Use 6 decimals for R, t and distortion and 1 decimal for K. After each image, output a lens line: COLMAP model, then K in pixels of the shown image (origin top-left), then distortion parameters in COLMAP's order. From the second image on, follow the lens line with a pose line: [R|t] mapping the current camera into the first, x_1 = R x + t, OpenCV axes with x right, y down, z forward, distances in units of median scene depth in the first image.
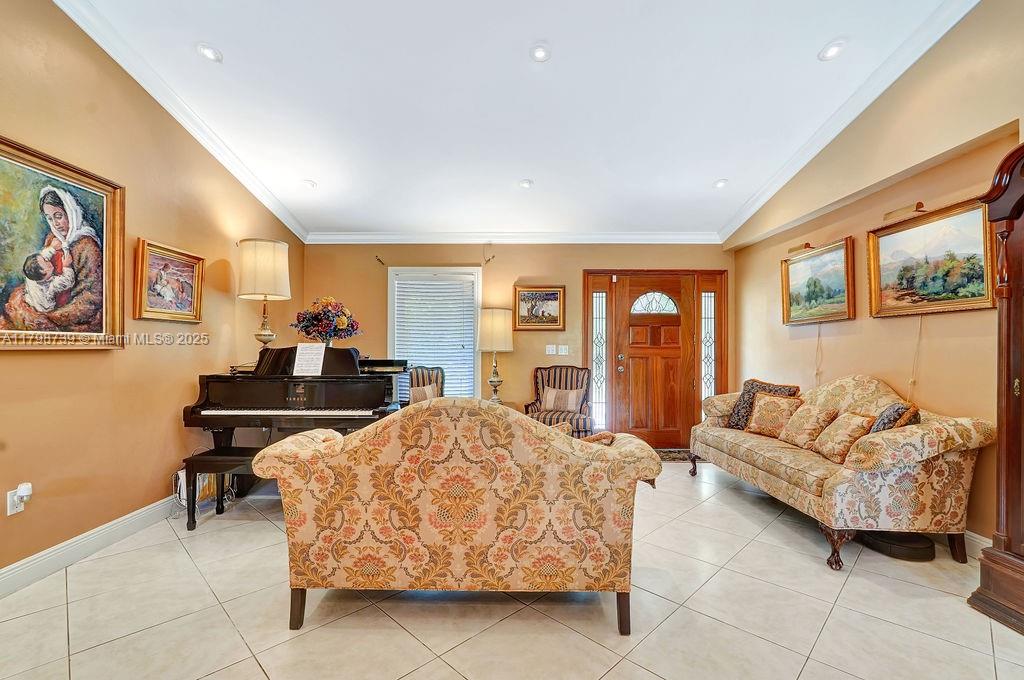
lens RADIAL K [[454.5, 0, 510.0], [0, 454.5, 349.2], [0, 0, 1]] dist [-0.010833, 0.001528]
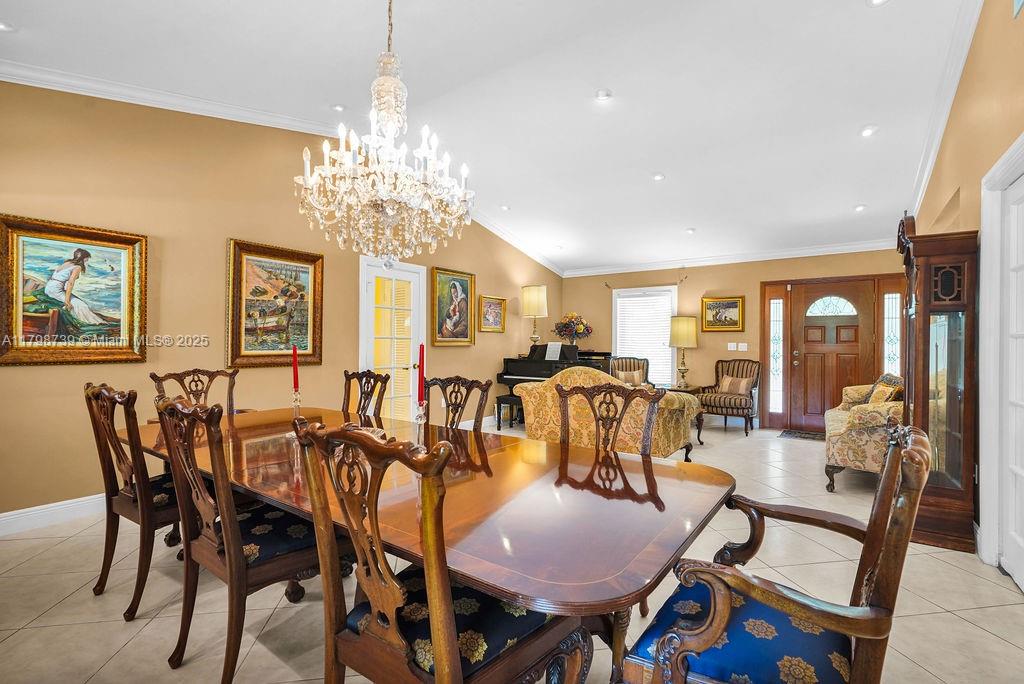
lens RADIAL K [[454.5, 0, 512.7], [0, 454.5, 342.3], [0, 0, 1]] dist [-0.010833, 0.001528]
pose [[0.814006, 0.001830, -0.580854, 0.411438], [-0.004340, 0.999986, -0.002933, -0.005479], [0.580840, 0.004908, 0.814003, -0.492132]]
